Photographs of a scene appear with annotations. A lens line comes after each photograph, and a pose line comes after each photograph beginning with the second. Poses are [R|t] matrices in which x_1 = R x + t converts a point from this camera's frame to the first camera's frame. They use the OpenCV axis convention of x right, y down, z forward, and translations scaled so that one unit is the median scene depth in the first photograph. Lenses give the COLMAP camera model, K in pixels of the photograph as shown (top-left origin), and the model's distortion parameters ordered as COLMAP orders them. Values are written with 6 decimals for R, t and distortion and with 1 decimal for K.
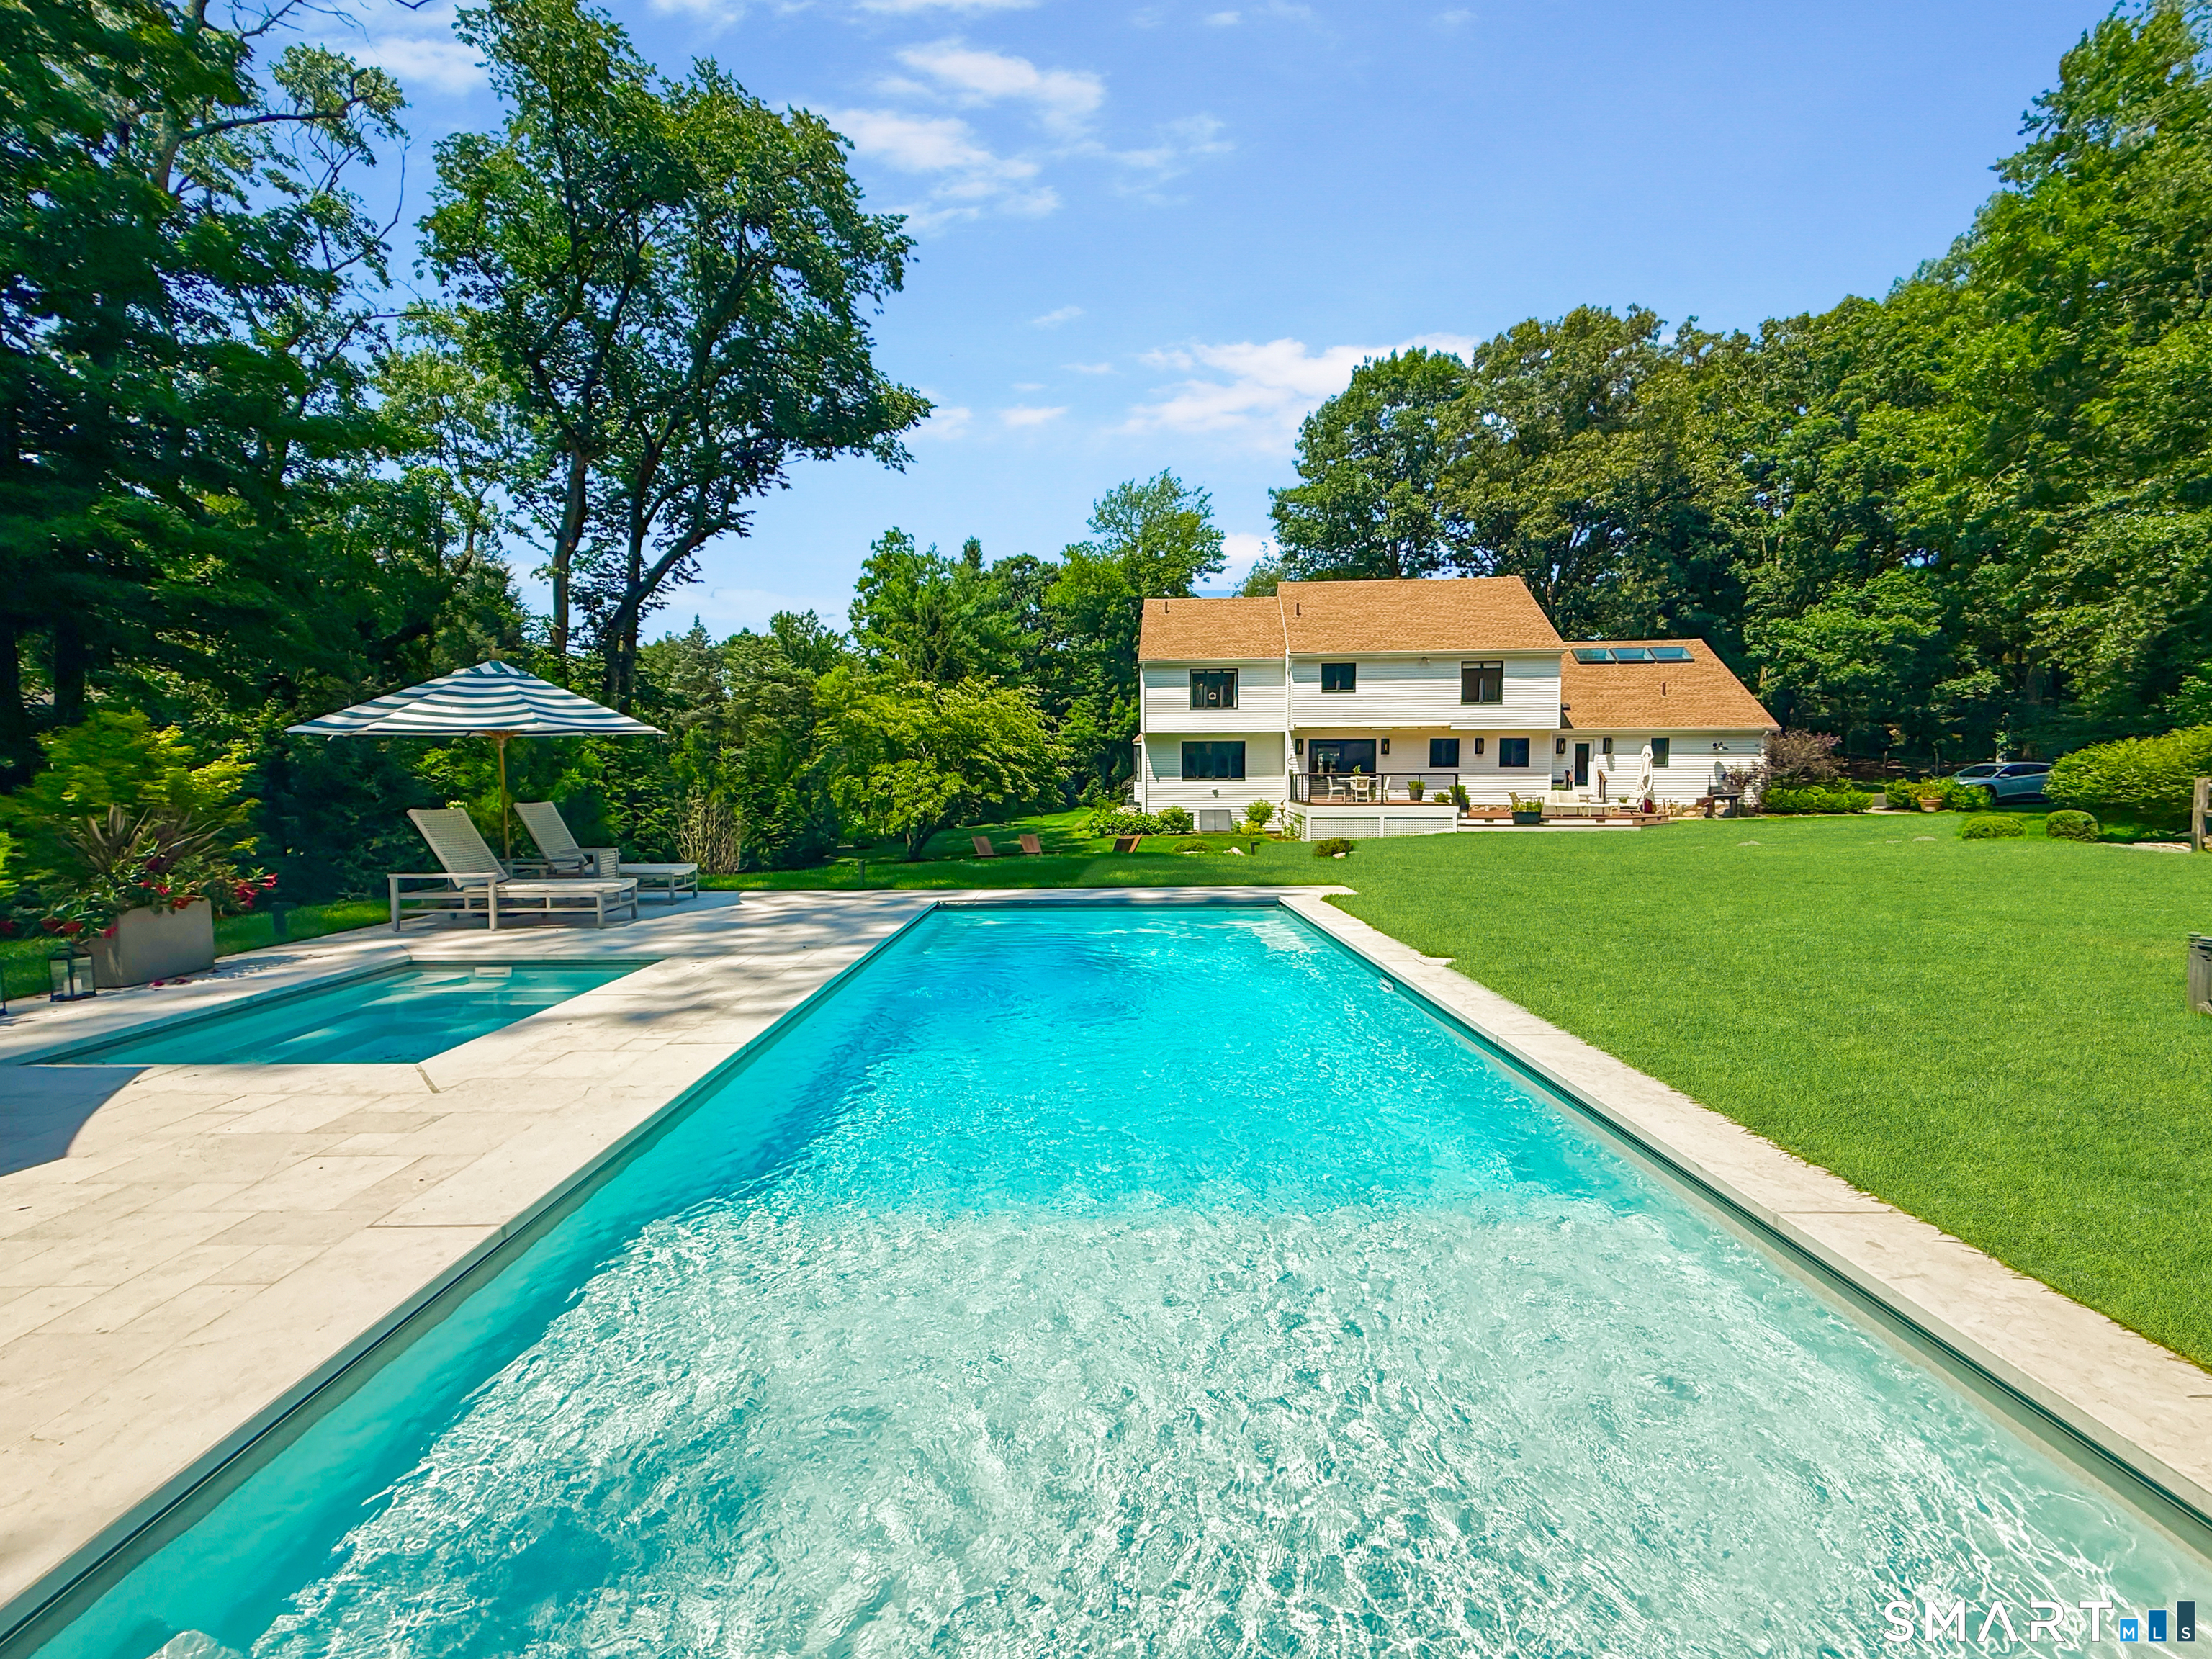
lens RADIAL K [[887.9, 0, 1116.6], [0, 887.9, 841.8], [0, 0, 1]] dist [0.001195, 0.000020]
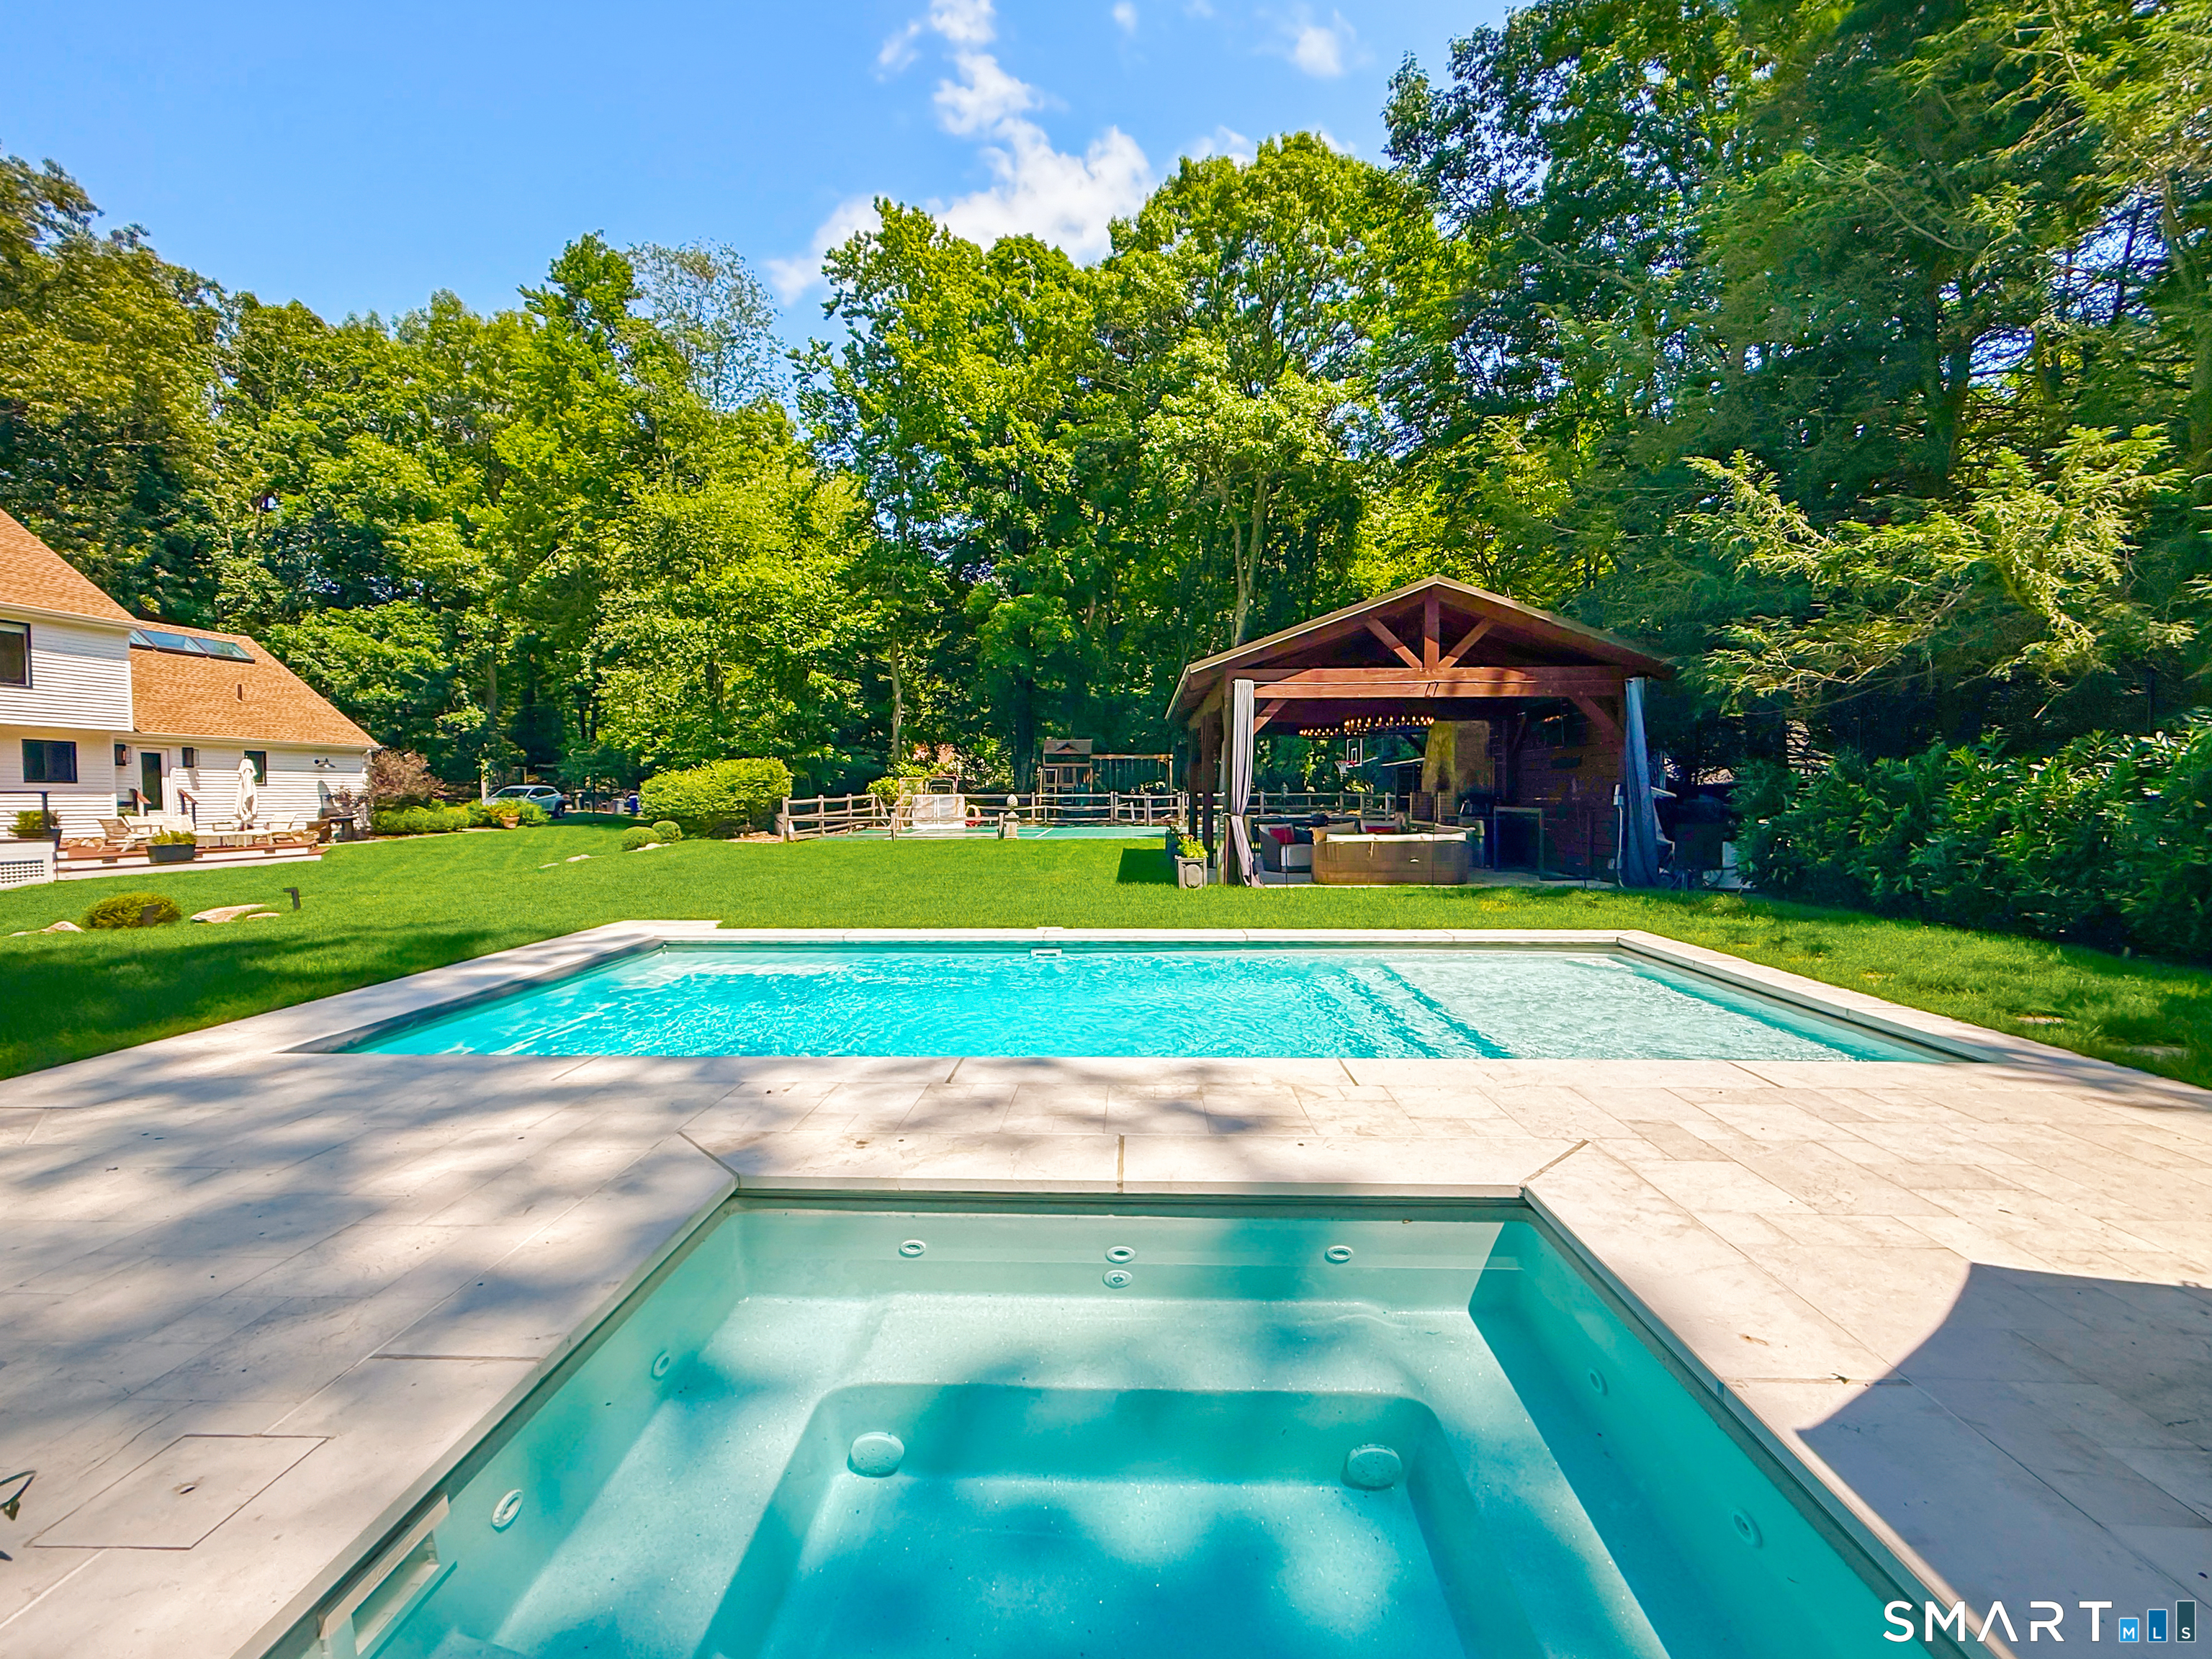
lens RADIAL K [[887.9, 0, 1116.6], [0, 887.9, 841.8], [0, 0, 1]] dist [0.001195, 0.000020]
pose [[0.057585, -0.048265, 0.997173, -0.375068], [0.073837, 0.996301, 0.043959, -0.018973], [-0.995606, 0.071097, 0.060936, 0.315571]]
